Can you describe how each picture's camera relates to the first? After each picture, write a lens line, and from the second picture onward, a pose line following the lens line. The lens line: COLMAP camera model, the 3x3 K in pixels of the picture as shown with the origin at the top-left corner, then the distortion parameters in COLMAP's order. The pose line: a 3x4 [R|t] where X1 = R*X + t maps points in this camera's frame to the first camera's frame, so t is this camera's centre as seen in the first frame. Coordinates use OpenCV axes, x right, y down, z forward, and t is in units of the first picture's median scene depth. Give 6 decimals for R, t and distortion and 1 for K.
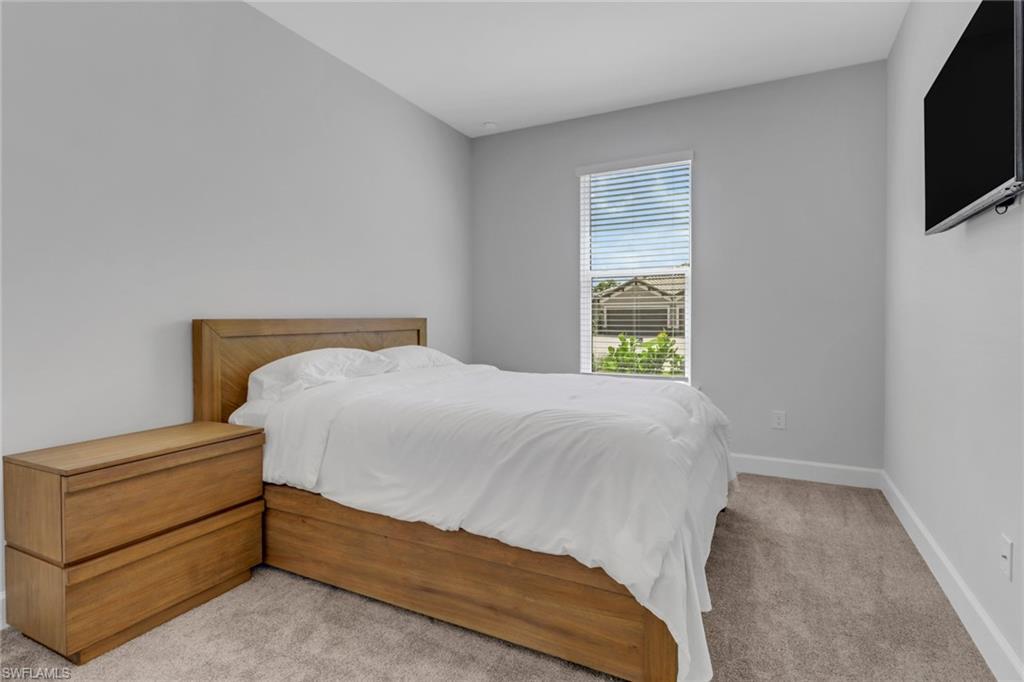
lens RADIAL K [[490.6, 0, 510.8], [0, 490.6, 326.2], [0, 0, 1]] dist [0.004479, 0.000498]
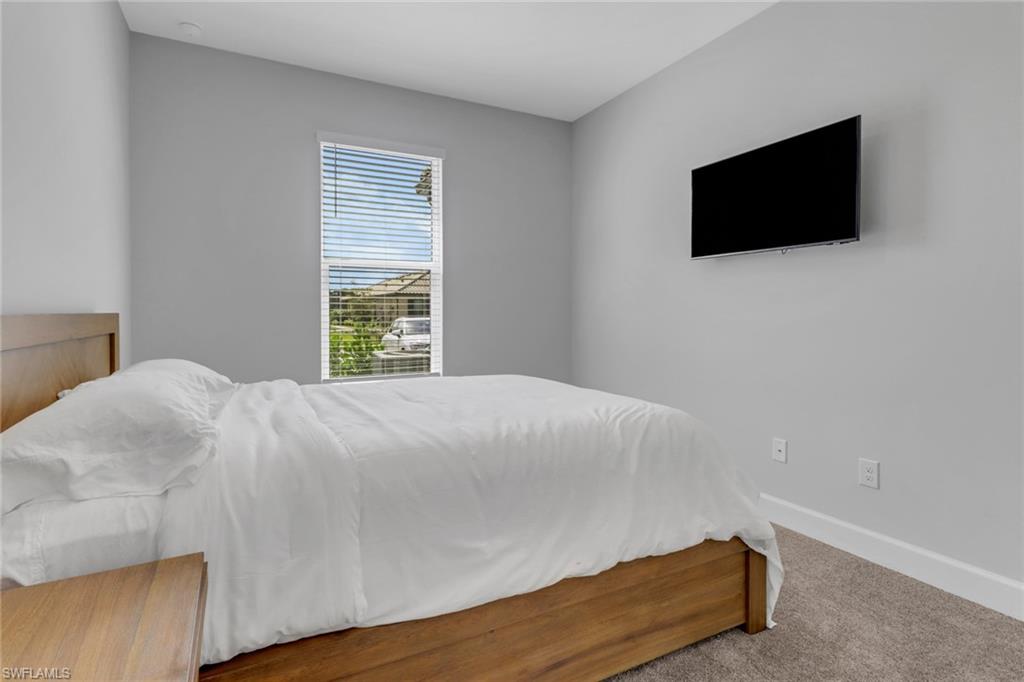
lens RADIAL K [[509.3, 0, 505.6], [0, 509.3, 319.6], [0, 0, 1]] dist [-0.000673, -0.000083]
pose [[0.597561, -0.007940, 0.801784, -0.837923], [0.012493, 0.999922, 0.000591, -0.008708], [-0.801726, 0.009663, 0.597613, 0.569636]]
